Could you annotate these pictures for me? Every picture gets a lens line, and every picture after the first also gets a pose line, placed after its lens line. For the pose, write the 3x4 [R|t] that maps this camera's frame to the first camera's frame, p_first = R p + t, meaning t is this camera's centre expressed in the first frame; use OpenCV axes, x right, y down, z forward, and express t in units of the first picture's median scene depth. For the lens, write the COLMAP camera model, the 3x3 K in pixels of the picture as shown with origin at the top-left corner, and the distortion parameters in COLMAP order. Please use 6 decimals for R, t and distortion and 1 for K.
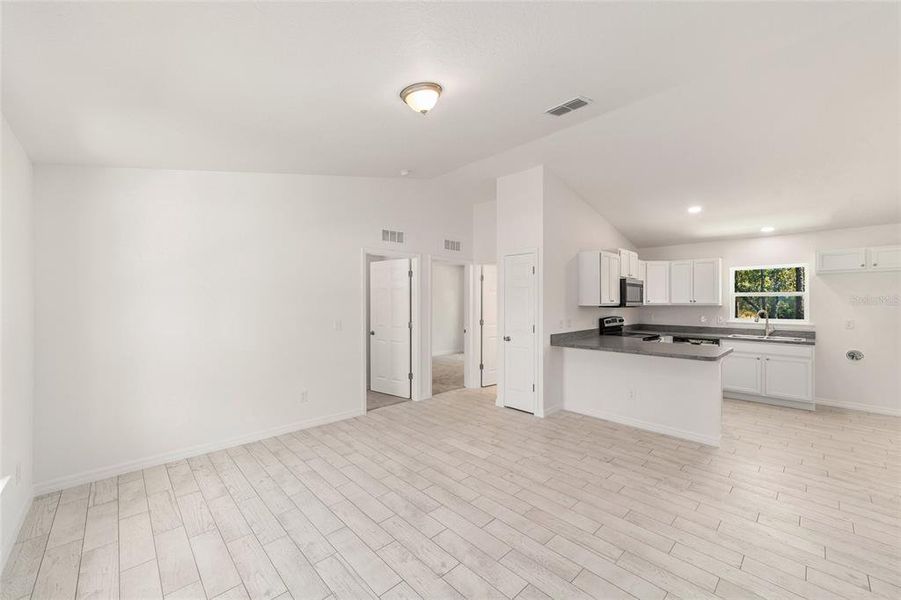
lens RADIAL K [[347.0, 0, 444.3], [0, 347.0, 301.8], [0, 0, 1]] dist [-0.018606, 0.009218]
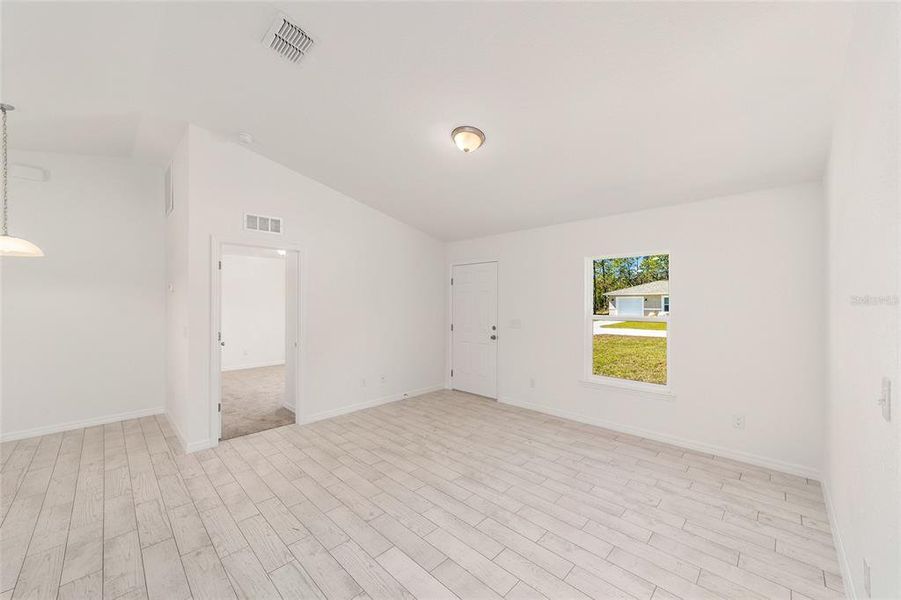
lens RADIAL K [[347.0, 0, 444.3], [0, 347.0, 301.8], [0, 0, 1]] dist [-0.018606, 0.009218]
pose [[-0.999435, -0.002763, -0.033496, 0.049433], [-0.002735, 0.999996, -0.000866, -0.005902], [0.033498, -0.000774, -0.999438, 1.862087]]
